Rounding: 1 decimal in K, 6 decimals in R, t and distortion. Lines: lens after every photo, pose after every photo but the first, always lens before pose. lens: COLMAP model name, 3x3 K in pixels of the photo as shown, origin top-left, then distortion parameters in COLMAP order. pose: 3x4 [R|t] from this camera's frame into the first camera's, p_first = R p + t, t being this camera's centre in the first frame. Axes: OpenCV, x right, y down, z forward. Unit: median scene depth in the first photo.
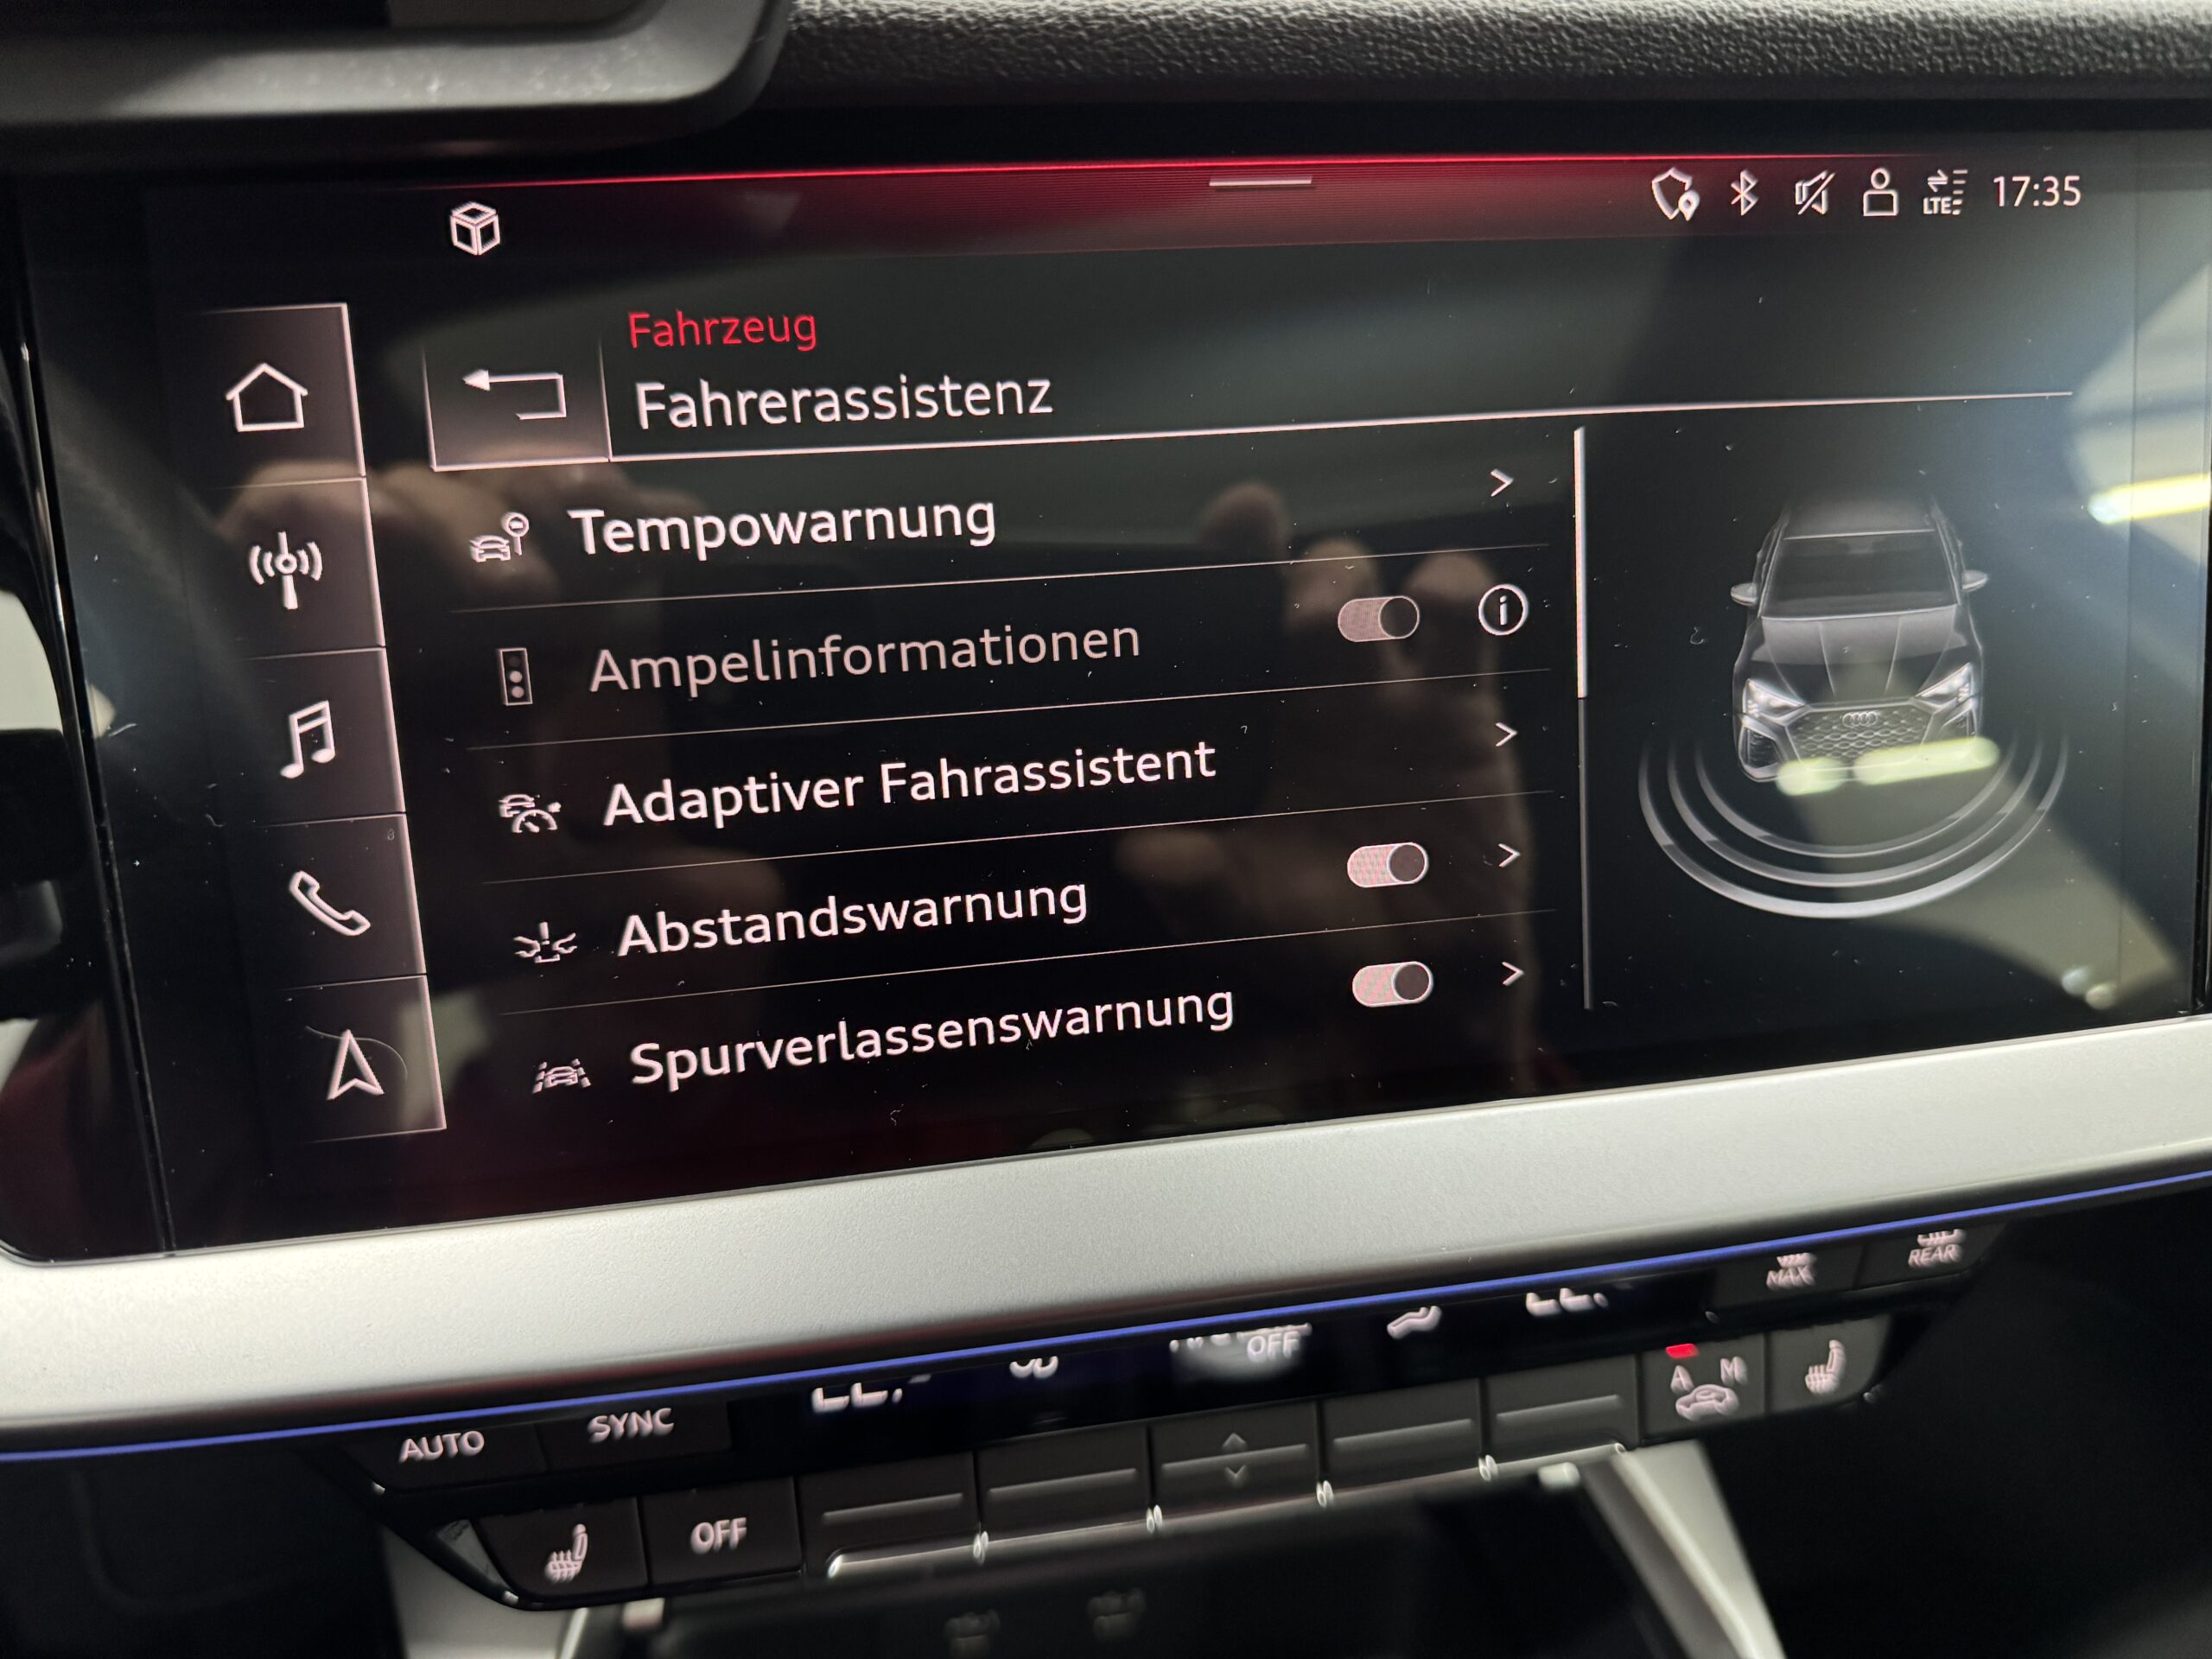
lens RADIAL K [[1673.7, 0, 1106.0], [0, 1673.7, 829.5], [0, 0, 1]] dist [-0.055846, 0.003633]
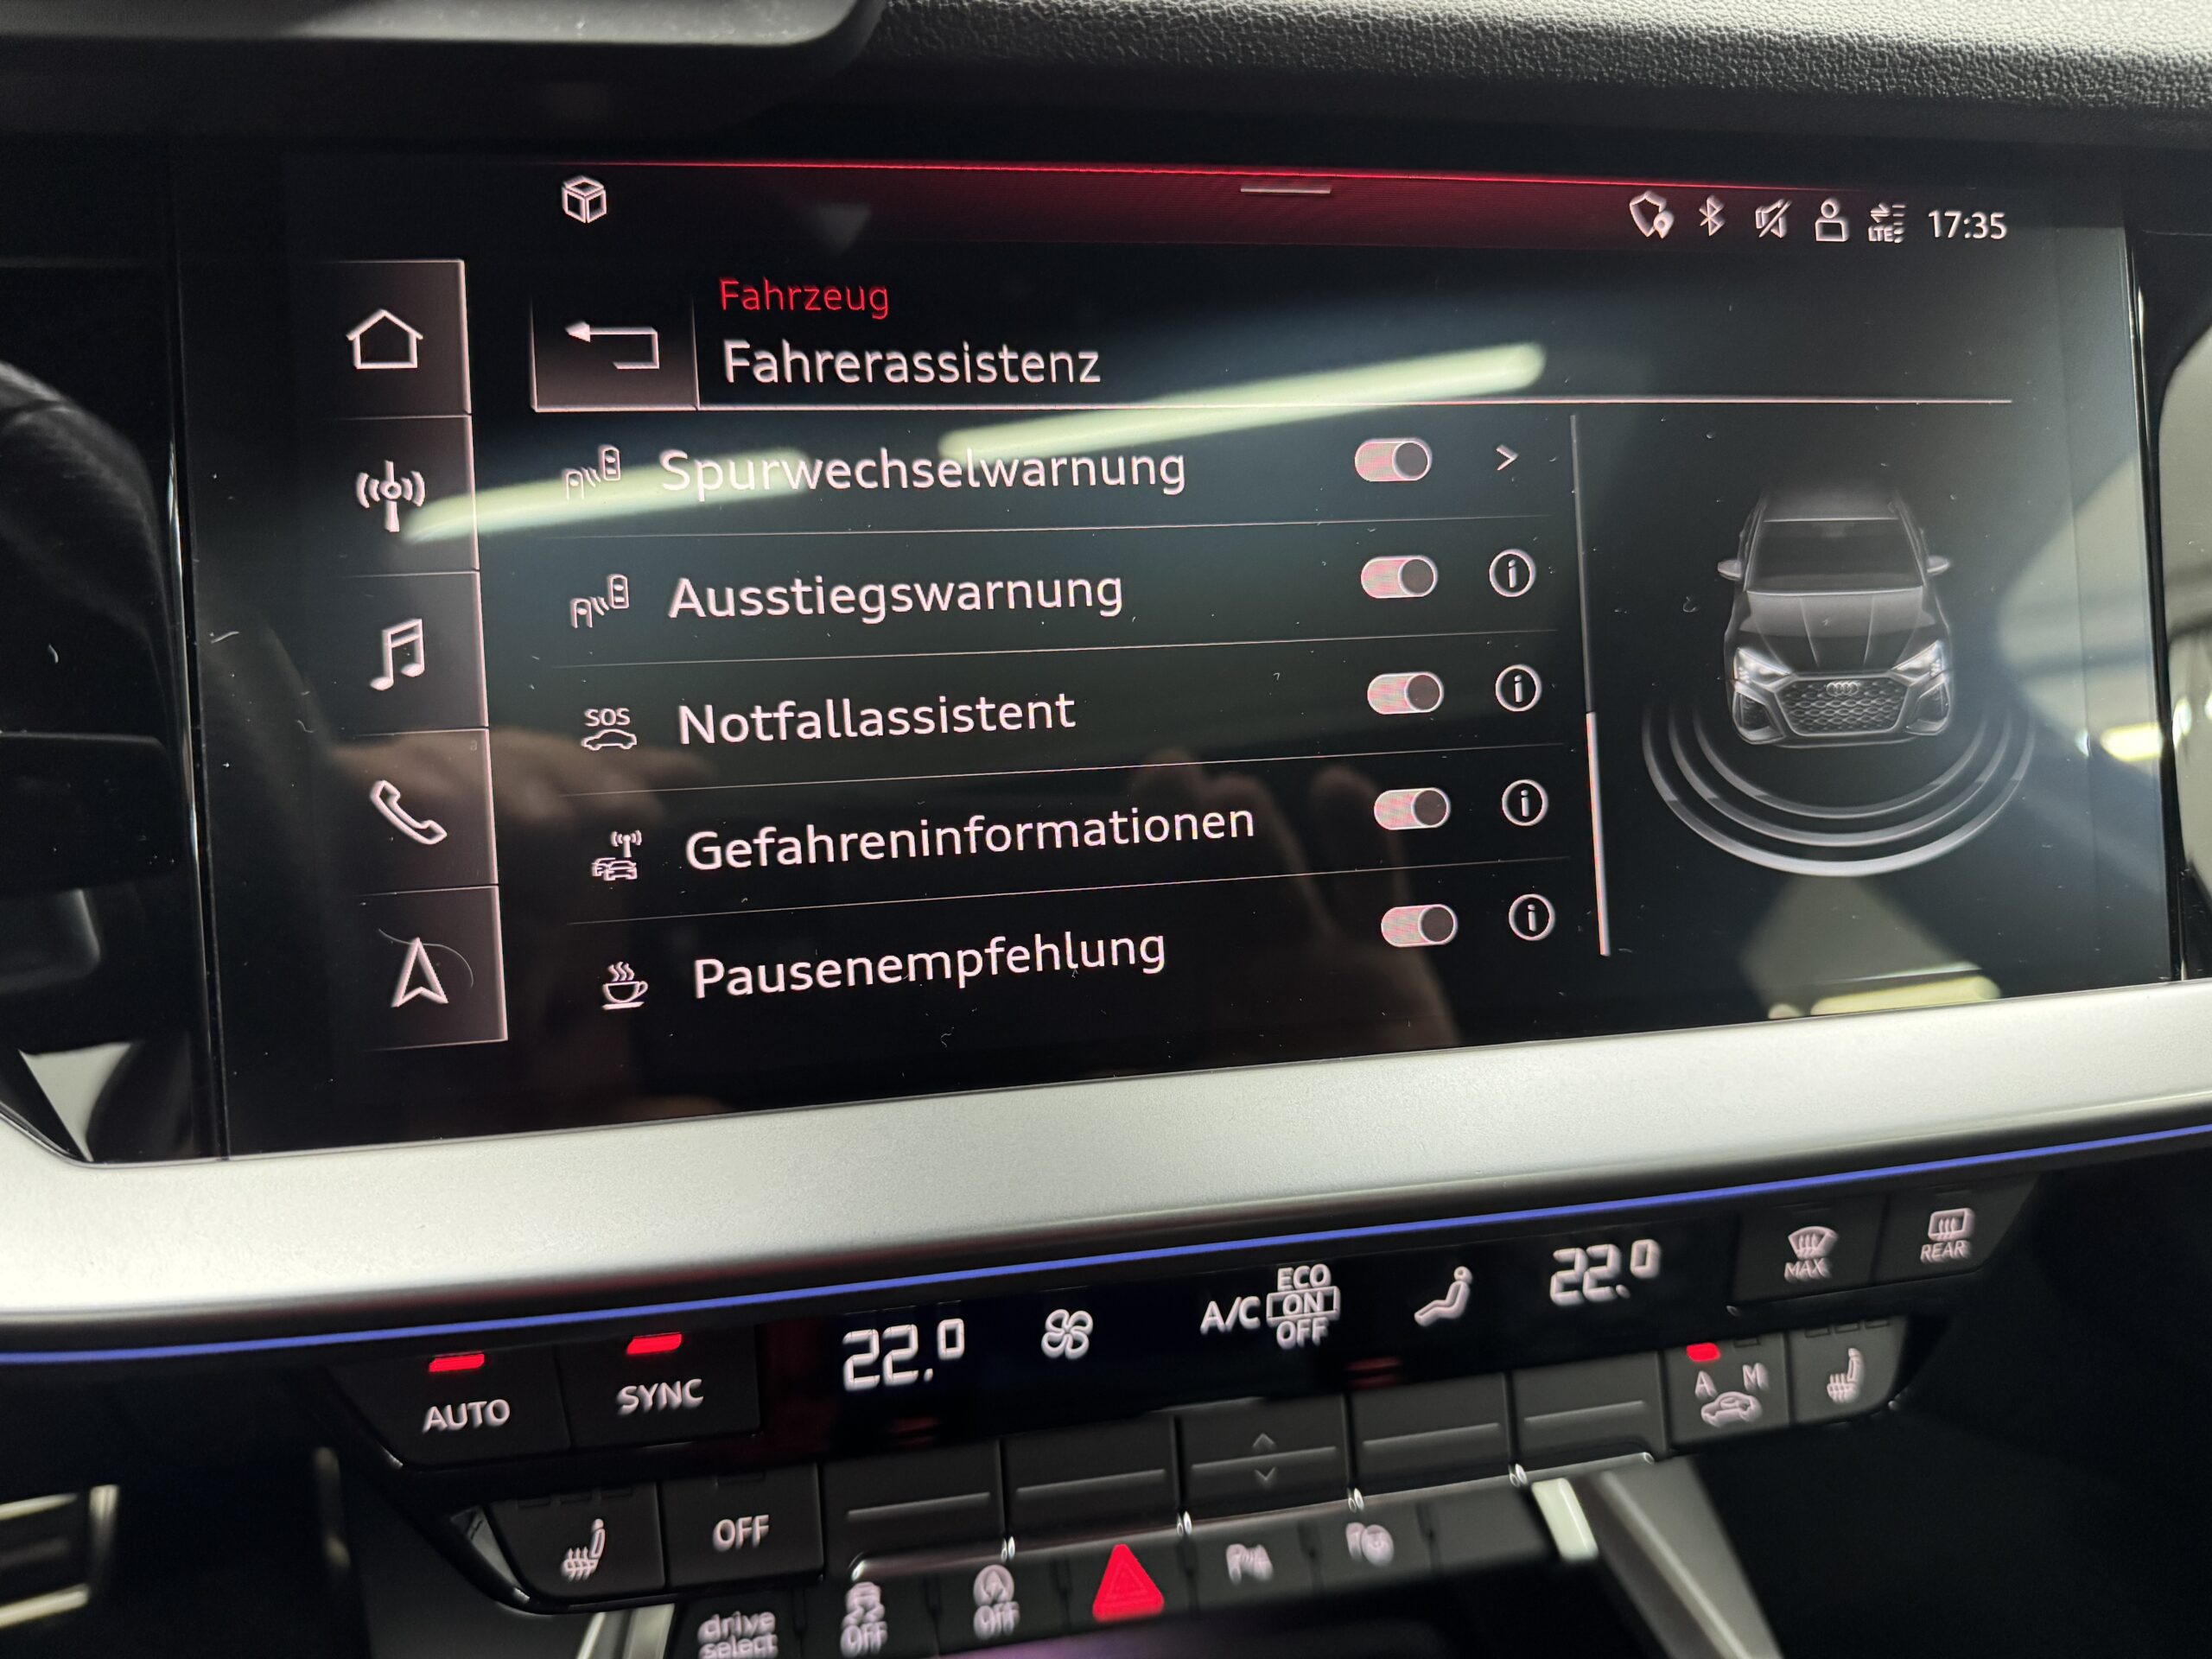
lens RADIAL K [[1674.8, 0, 1114.3], [0, 1674.8, 828.0], [0, 0, 1]] dist [-0.050738, -0.007491]
pose [[0.999557, 0.002144, 0.029697, -0.056413], [0.002357, 0.988576, -0.150702, 0.210602], [-0.029680, 0.150705, 0.988133, -0.042340]]
